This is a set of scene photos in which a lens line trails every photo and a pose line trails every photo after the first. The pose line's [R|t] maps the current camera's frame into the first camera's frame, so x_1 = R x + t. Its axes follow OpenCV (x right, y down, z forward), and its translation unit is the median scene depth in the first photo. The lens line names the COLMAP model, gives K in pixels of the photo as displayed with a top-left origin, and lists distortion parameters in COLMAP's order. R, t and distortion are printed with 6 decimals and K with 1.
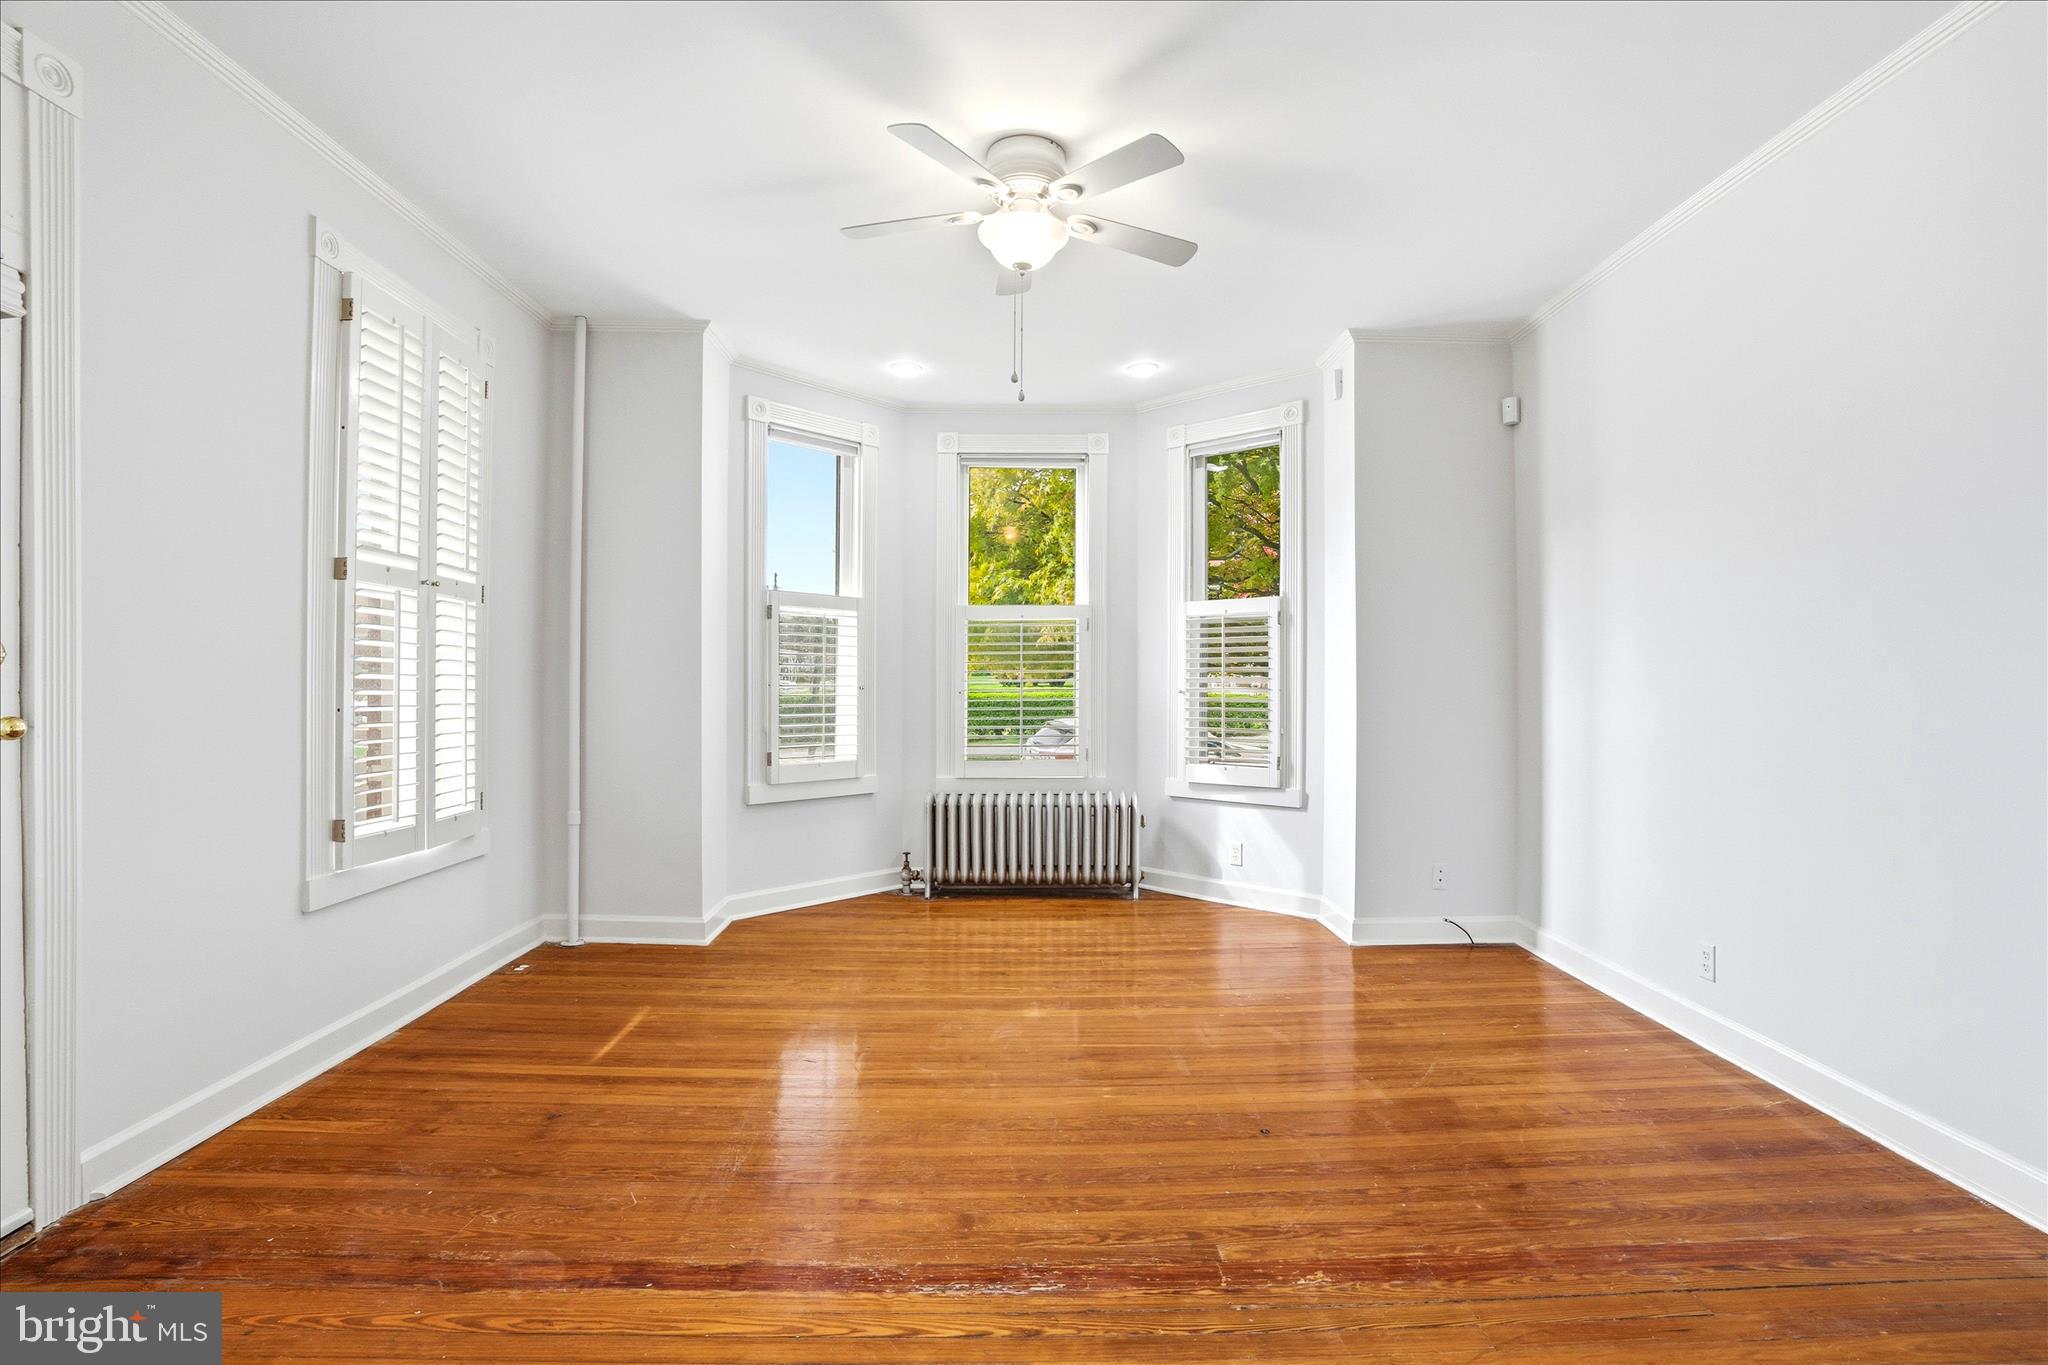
lens RADIAL K [[950.6, 0, 1027.0], [0, 950.6, 678.2], [0, 0, 1]] dist [-0.073608, 0.028664]
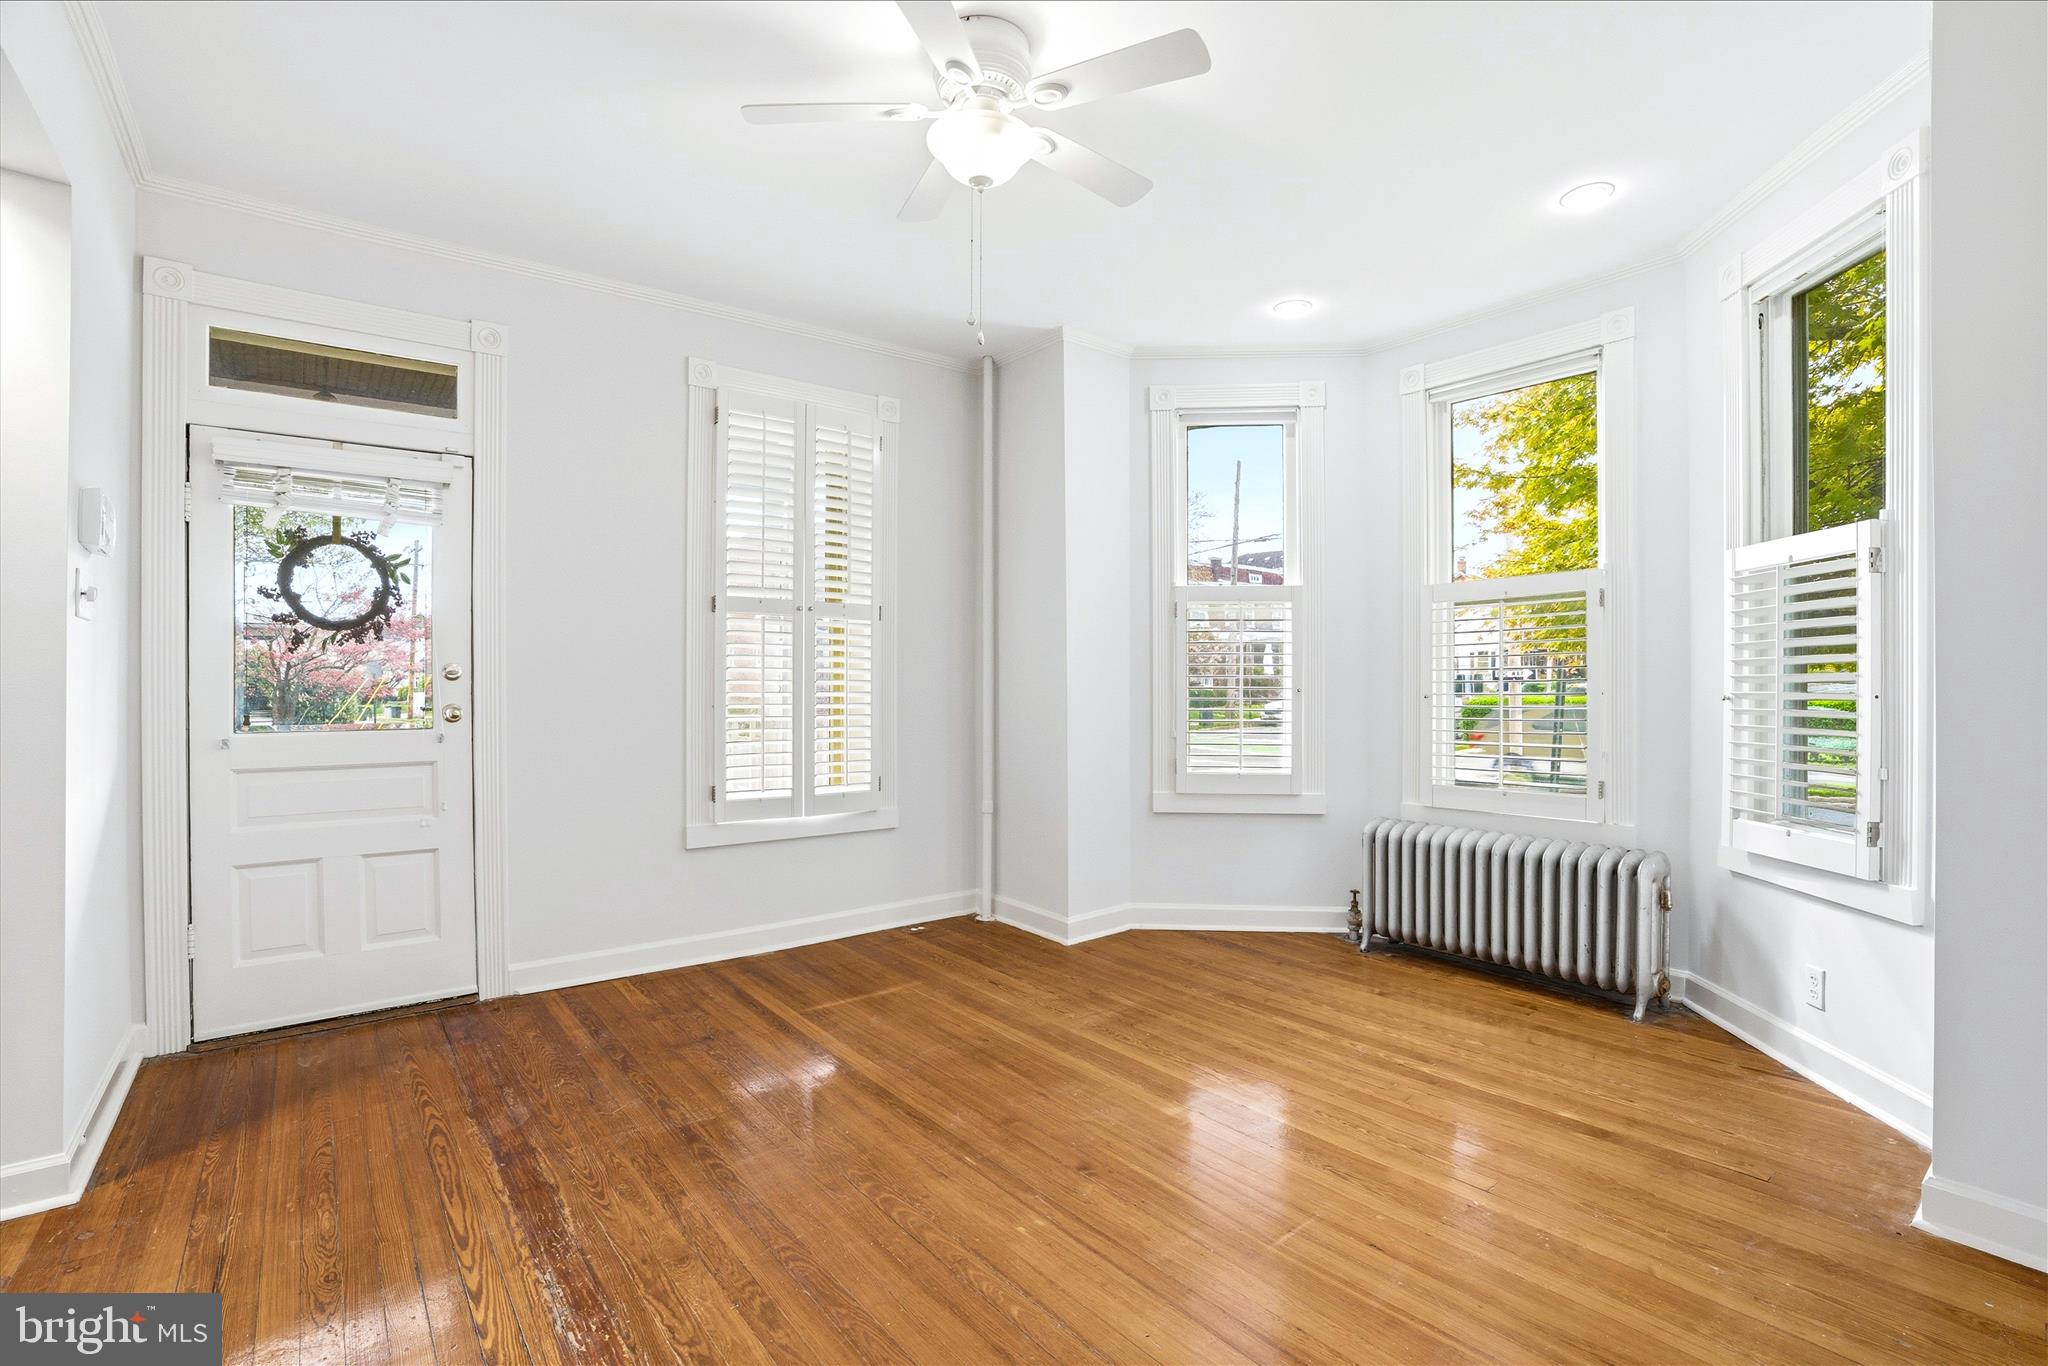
lens RADIAL K [[950.6, 0, 1027.0], [0, 950.6, 678.7], [0, 0, 1]] dist [-0.073608, 0.028664]
pose [[0.596903, -0.007930, -0.802274, 0.473516], [0.007215, 0.999964, -0.004516, 0.002148], [0.802281, -0.003093, 0.596939, 0.378348]]
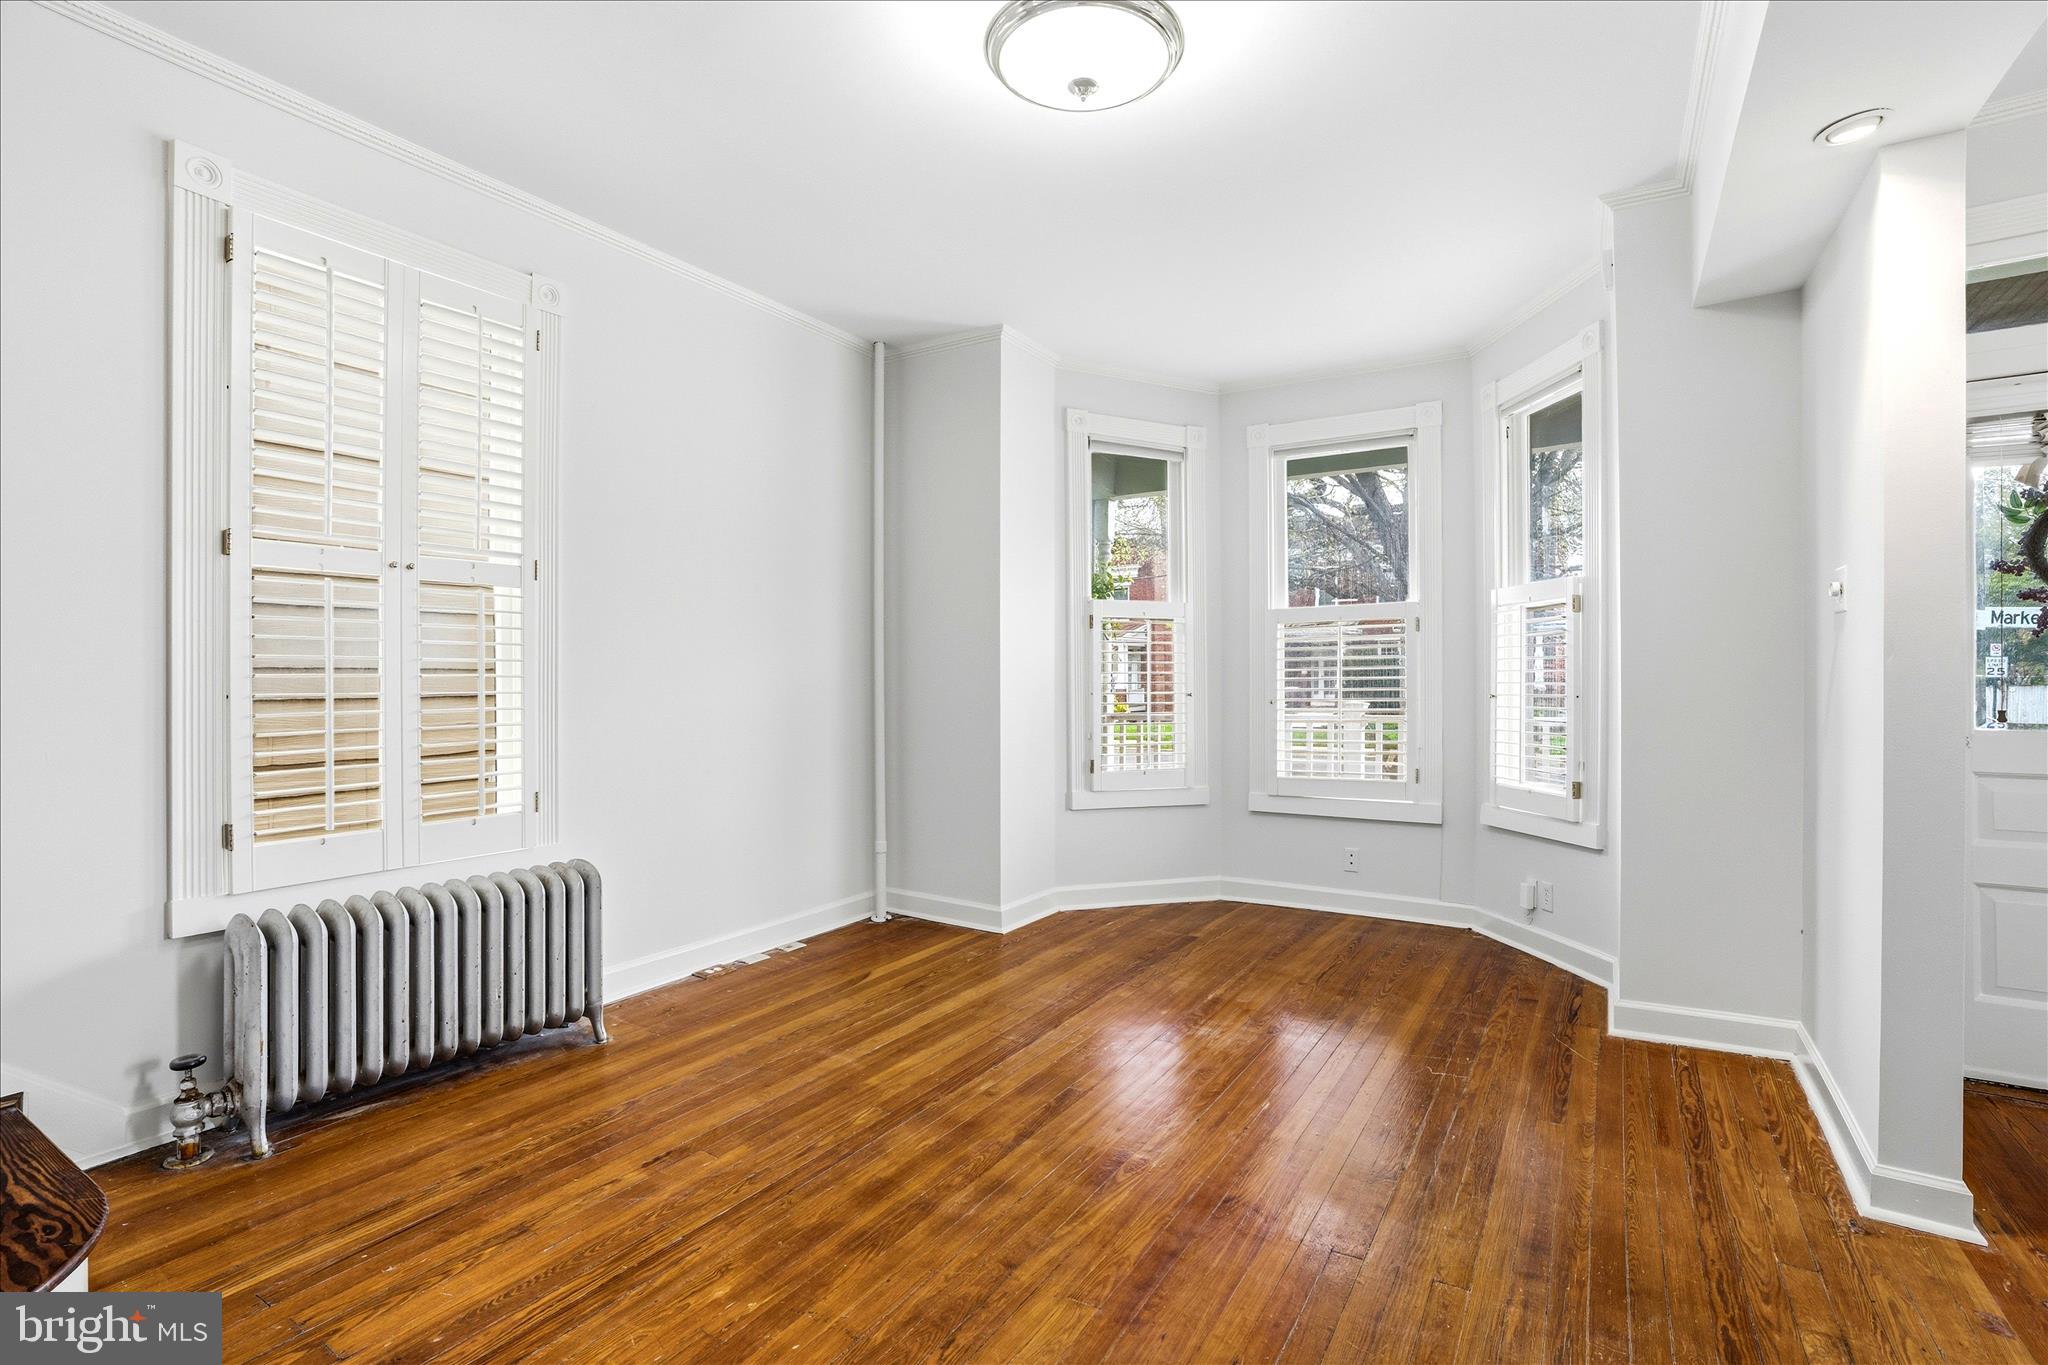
lens RADIAL K [[950.6, 0, 1027.0], [0, 950.6, 678.2], [0, 0, 1]] dist [-0.073608, 0.028664]
pose [[-0.544603, -0.002673, -0.838689, 0.391607], [0.003017, 0.999982, -0.005145, 0.003968], [0.838688, -0.005332, -0.544586, 0.087058]]
